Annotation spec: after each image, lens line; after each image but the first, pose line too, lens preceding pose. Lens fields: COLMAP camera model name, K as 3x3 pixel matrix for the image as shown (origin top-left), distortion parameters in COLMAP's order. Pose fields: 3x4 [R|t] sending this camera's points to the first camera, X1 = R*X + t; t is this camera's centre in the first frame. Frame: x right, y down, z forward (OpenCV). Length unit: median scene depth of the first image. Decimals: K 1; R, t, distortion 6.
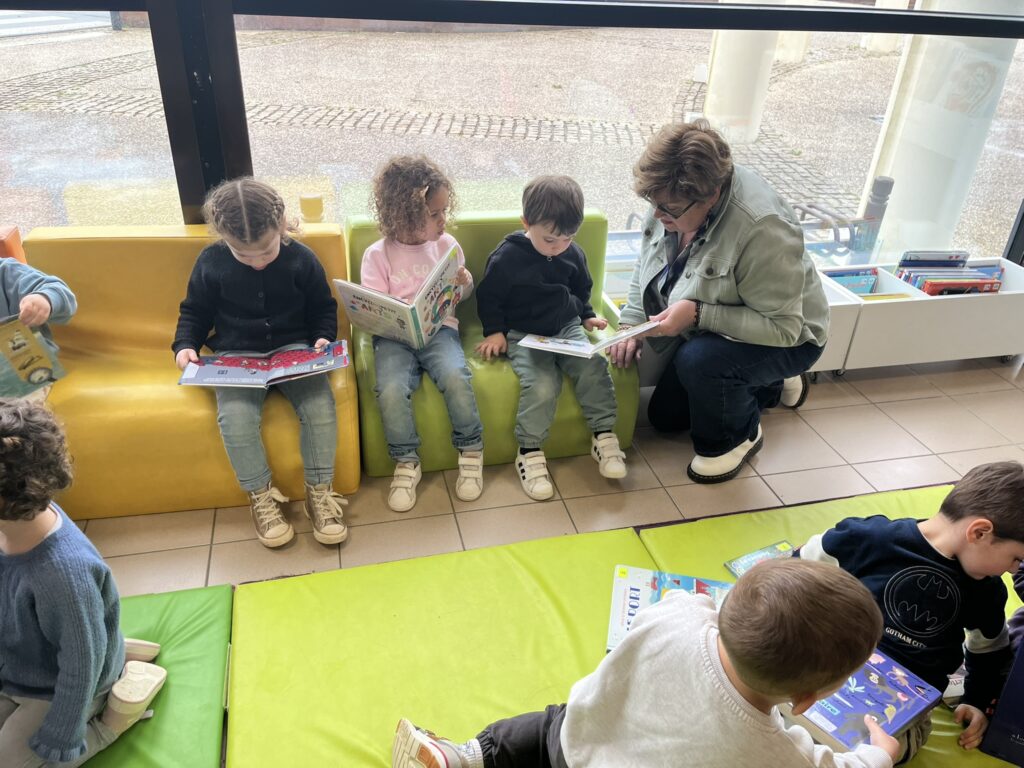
lens RADIAL K [[769.5, 0, 520.8], [0, 769.5, 375.8], [0, 0, 1]] dist [0.081405, -0.107877]
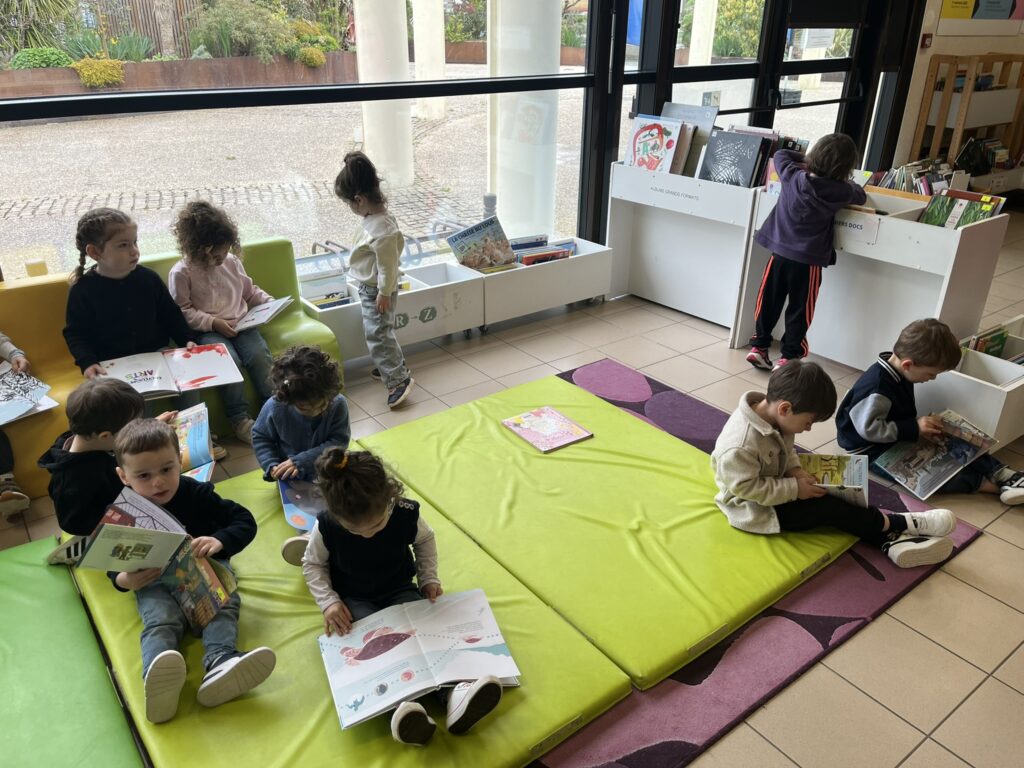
lens RADIAL K [[769.5, 0, 520.8], [0, 769.5, 375.8], [0, 0, 1]] dist [0.081405, -0.107877]
pose [[0.920127, -0.201666, 0.335704, -0.021359], [0.225195, 0.973780, -0.032261, 0.145579], [-0.320396, 0.105283, 0.941415, -0.353583]]
